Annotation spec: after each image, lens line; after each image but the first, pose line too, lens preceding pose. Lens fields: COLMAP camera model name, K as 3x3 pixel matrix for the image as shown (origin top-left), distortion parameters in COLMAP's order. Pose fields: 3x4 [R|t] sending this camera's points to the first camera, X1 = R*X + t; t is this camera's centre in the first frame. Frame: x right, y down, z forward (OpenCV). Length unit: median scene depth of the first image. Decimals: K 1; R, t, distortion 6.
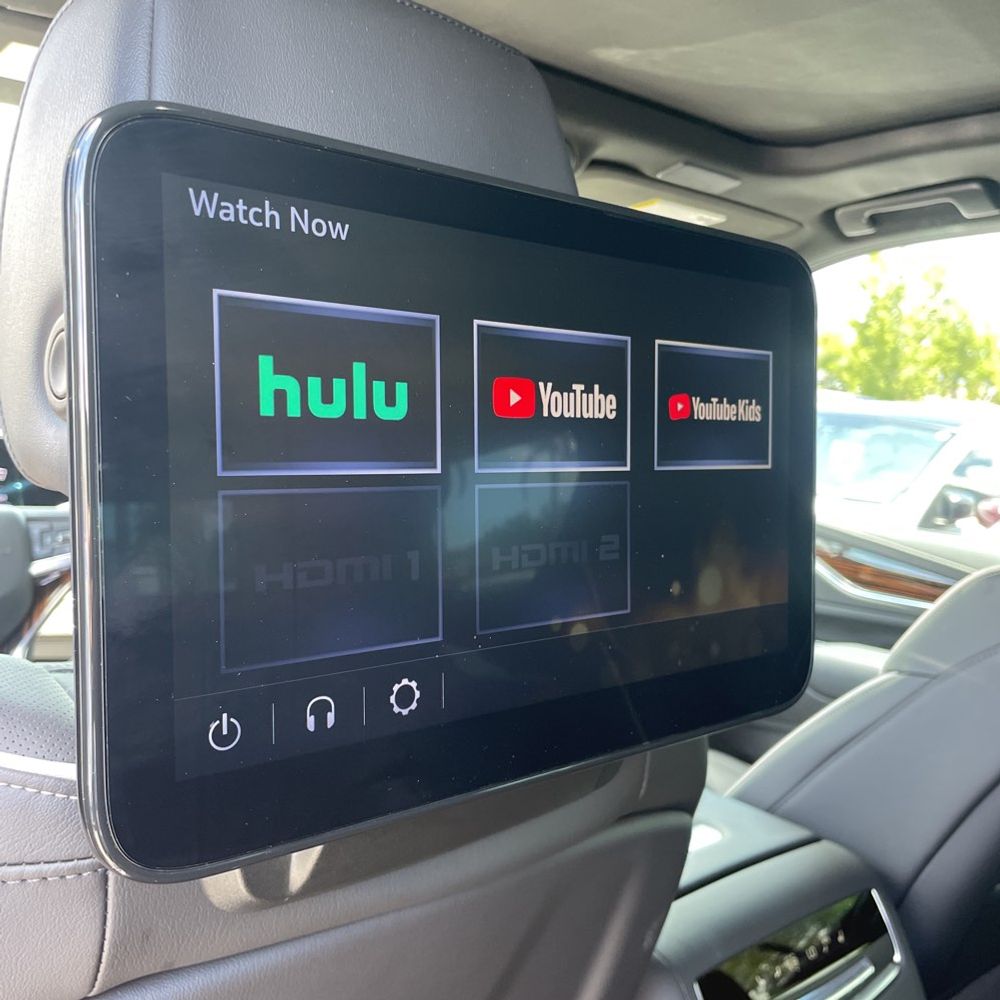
lens RADIAL K [[1002.7, 0, 508.9], [0, 1002.7, 502.6], [0, 0, 1]] dist [0.078014, -0.100695]
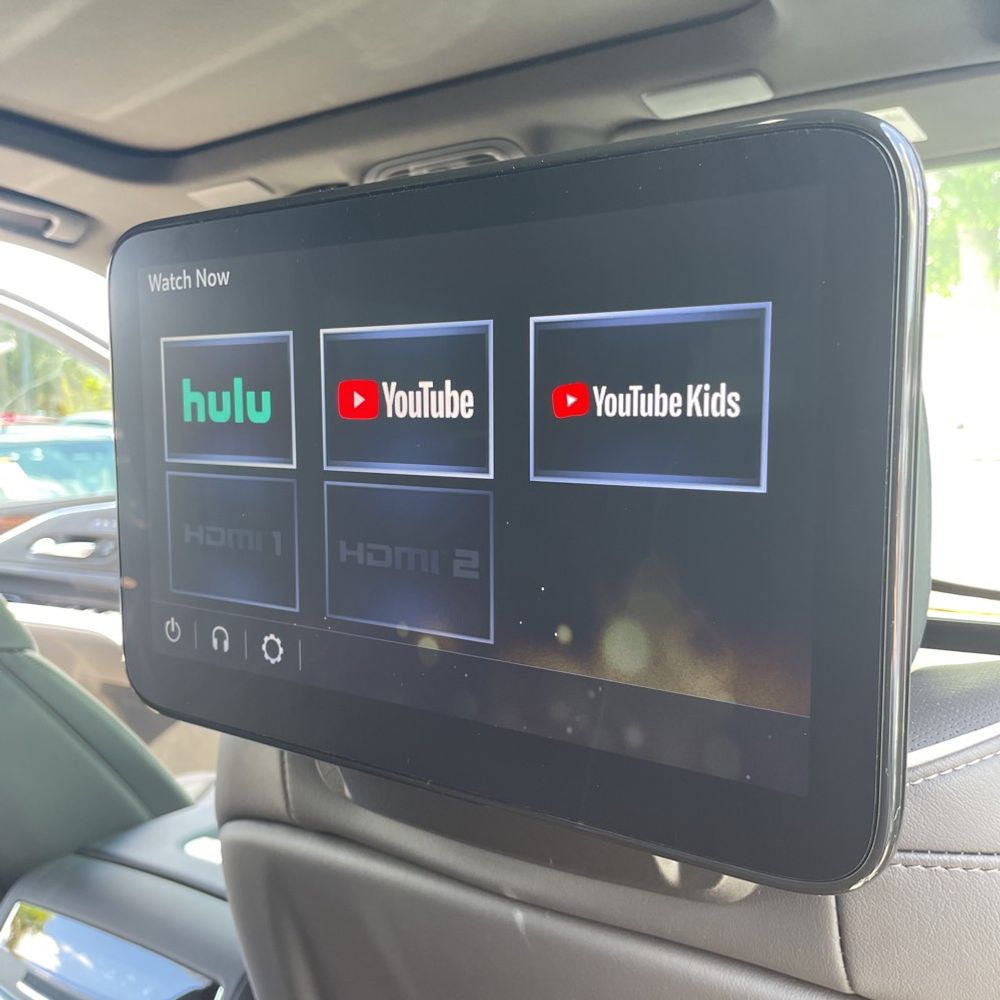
lens RADIAL K [[967.2, 0, 500.3], [0, 967.2, 580.2], [0, 0, 1]] dist [0.060158, -0.099456]
pose [[0.267349, 0.127308, -0.955153, 0.987025], [-0.084300, 0.990524, 0.108426, -0.039008], [0.959905, 0.051532, 0.275547, 0.839993]]
